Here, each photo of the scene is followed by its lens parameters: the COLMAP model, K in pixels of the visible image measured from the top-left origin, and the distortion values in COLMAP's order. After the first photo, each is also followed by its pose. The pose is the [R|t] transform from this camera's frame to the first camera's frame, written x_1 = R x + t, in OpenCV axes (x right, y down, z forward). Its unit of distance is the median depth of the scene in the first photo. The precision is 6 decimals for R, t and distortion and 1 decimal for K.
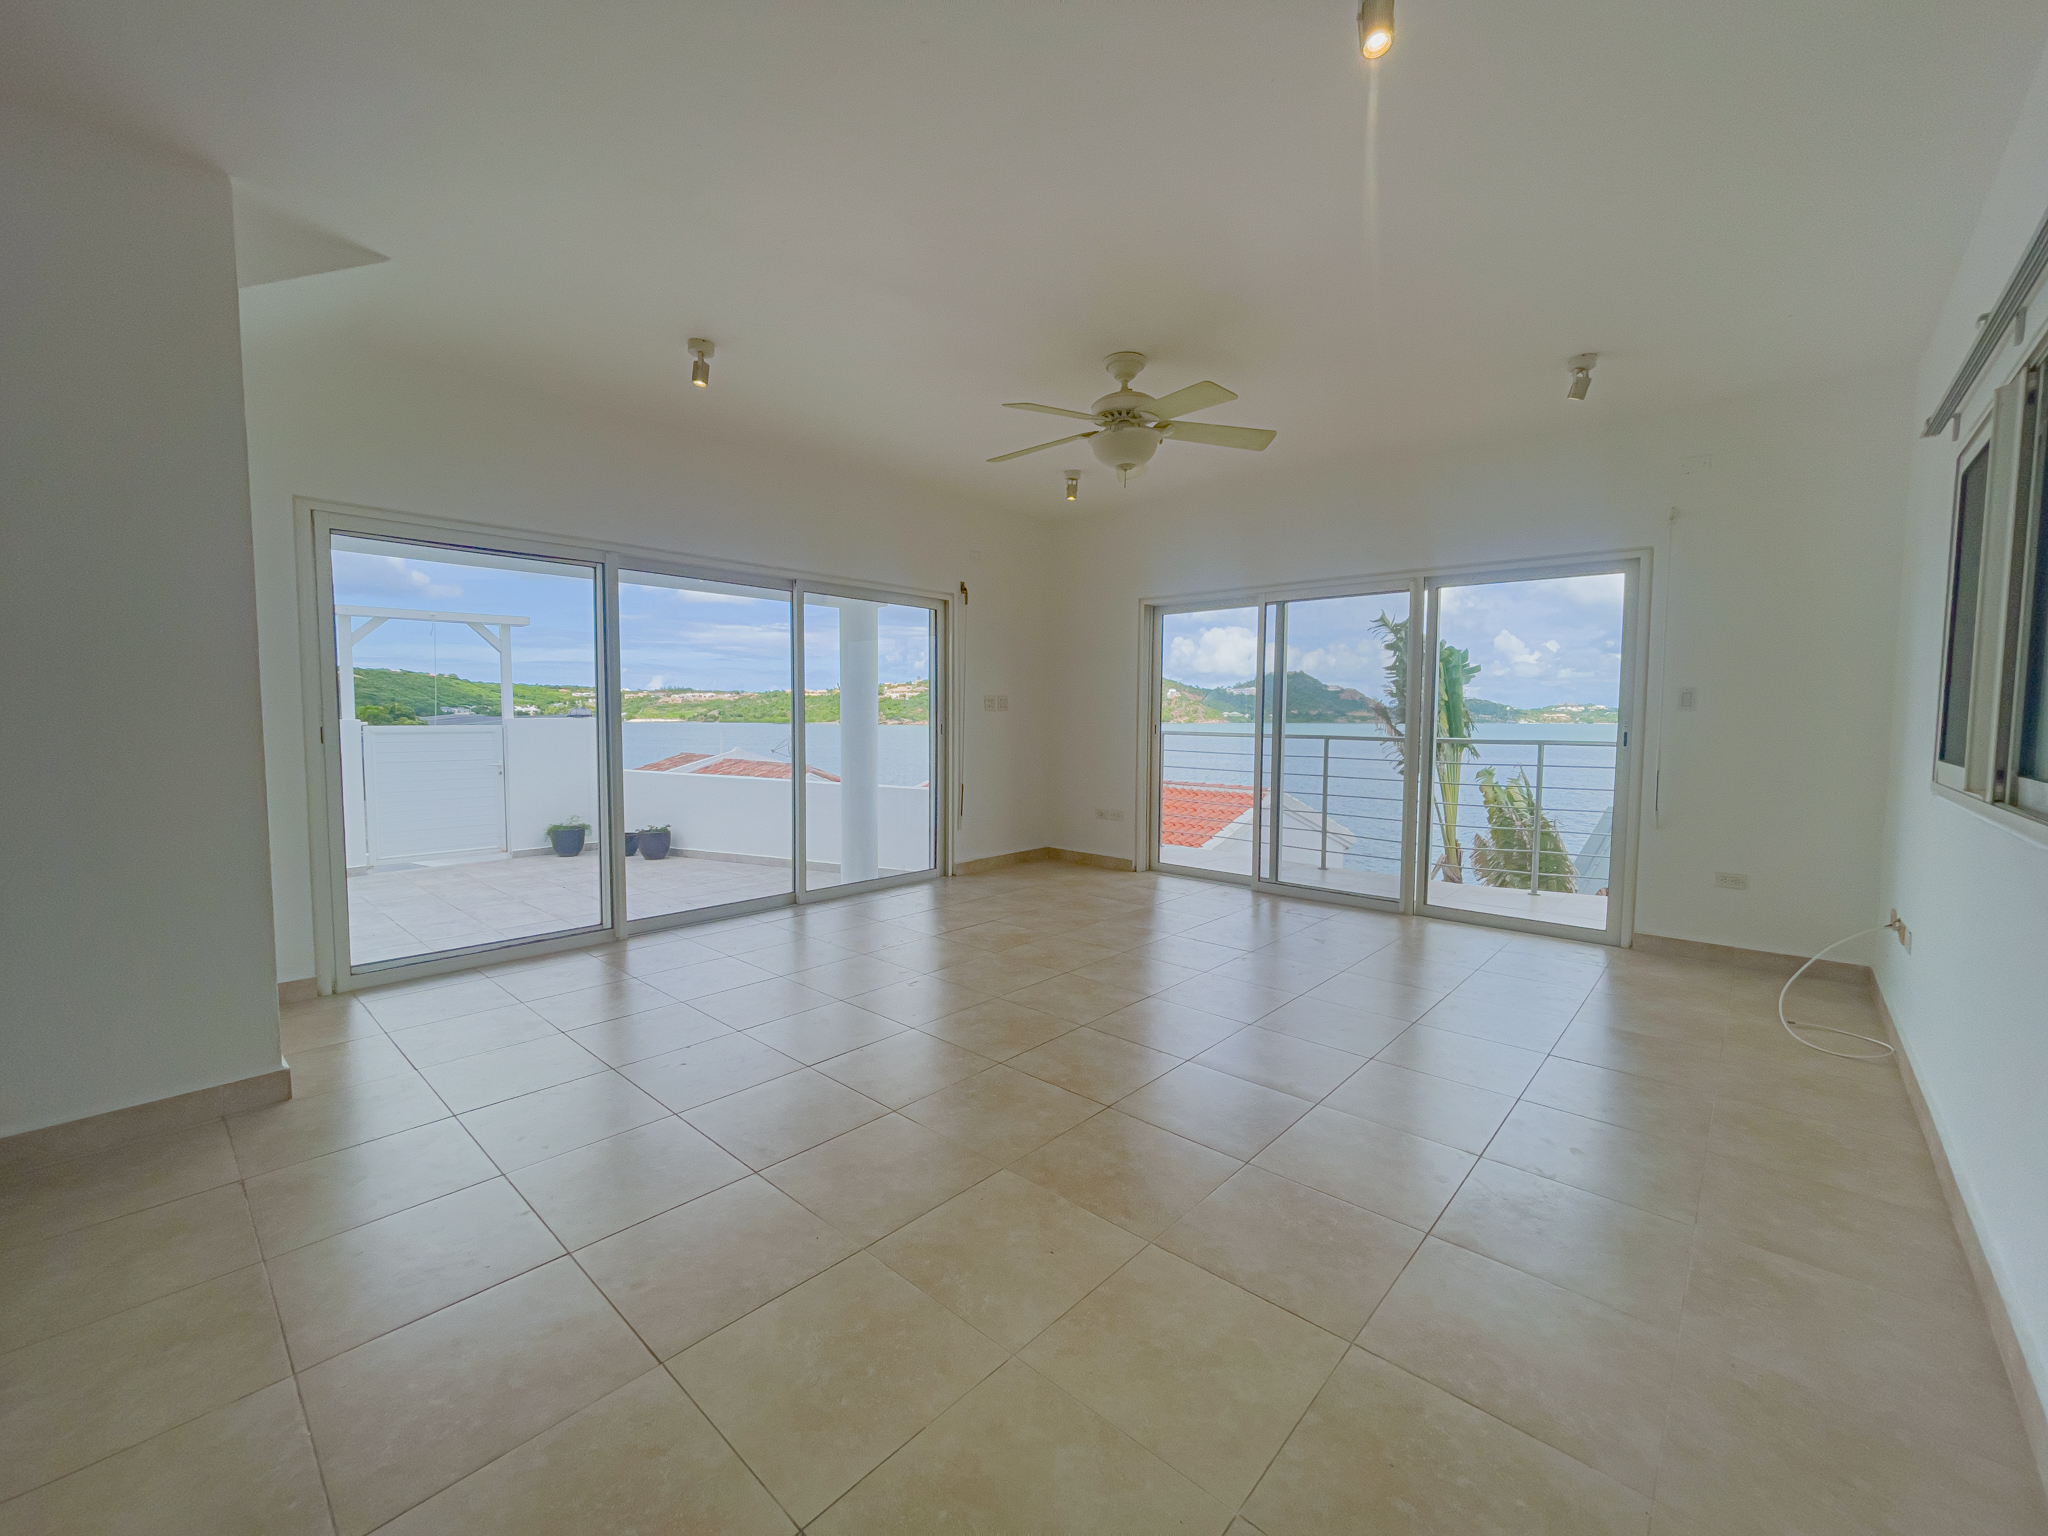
lens RADIAL K [[837.6, 0, 1016.5], [0, 837.6, 768.0], [0, 0, 1]] dist [-0.001109, 0.003555]
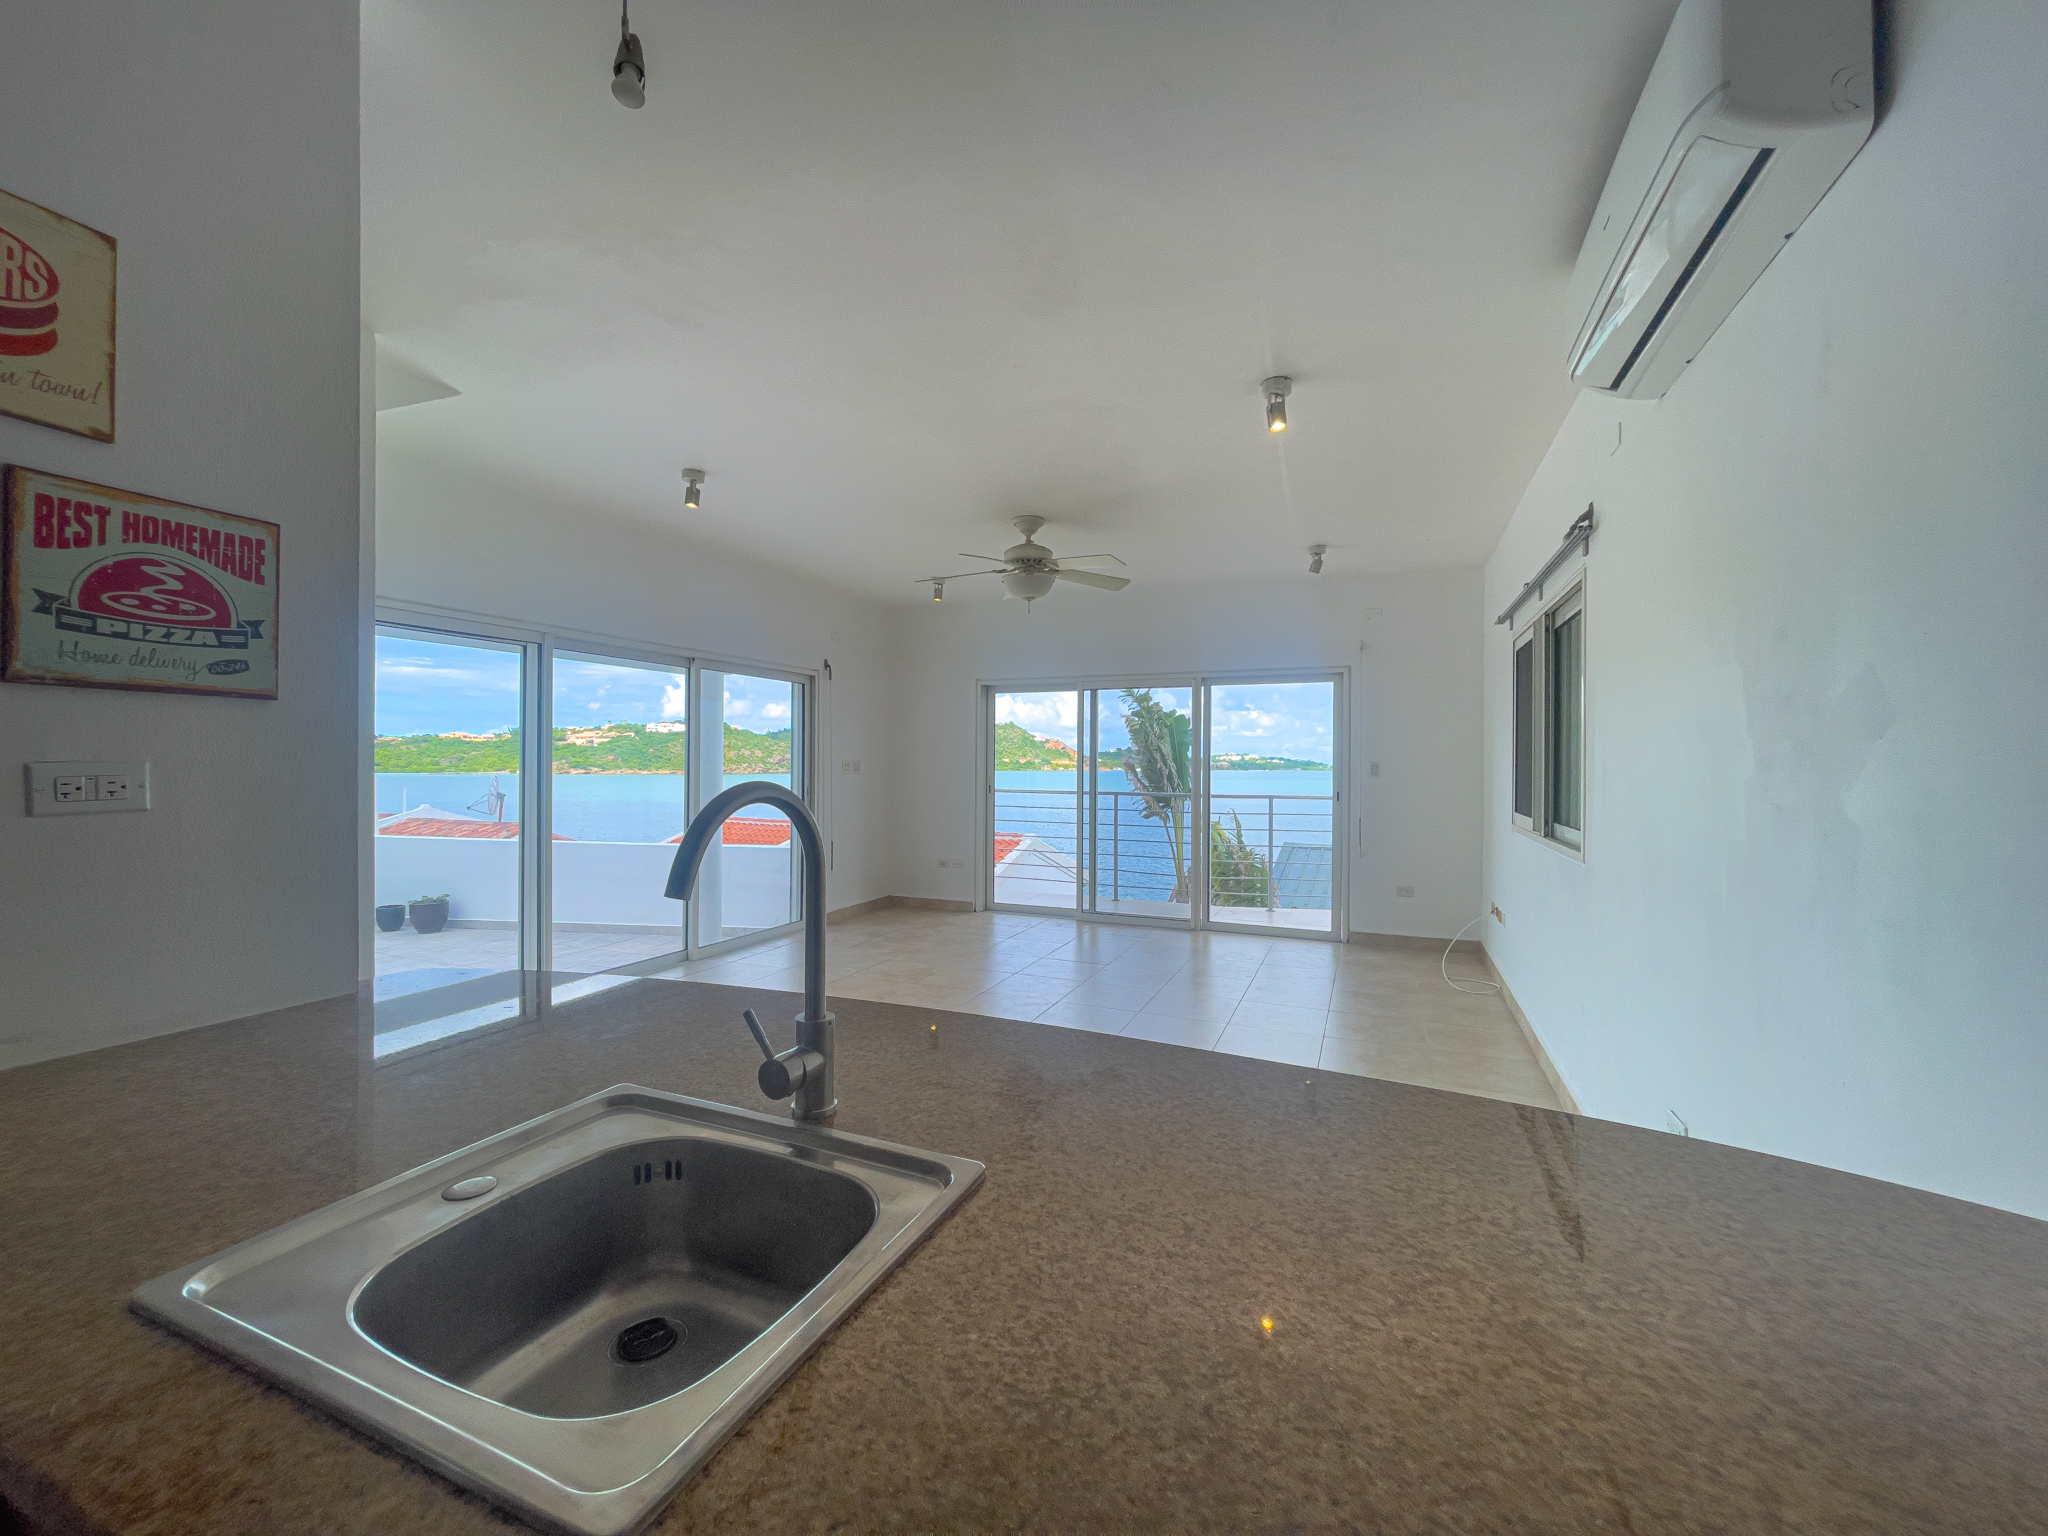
lens RADIAL K [[836.3, 0, 1018.2], [0, 836.3, 760.9], [0, 0, 1]] dist [0.021884, -0.000091]
pose [[0.943988, 0.000552, 0.329978, -0.232406], [0.021130, 0.997845, -0.062115, -0.015082], [-0.329301, 0.065608, 0.941943, -0.160119]]
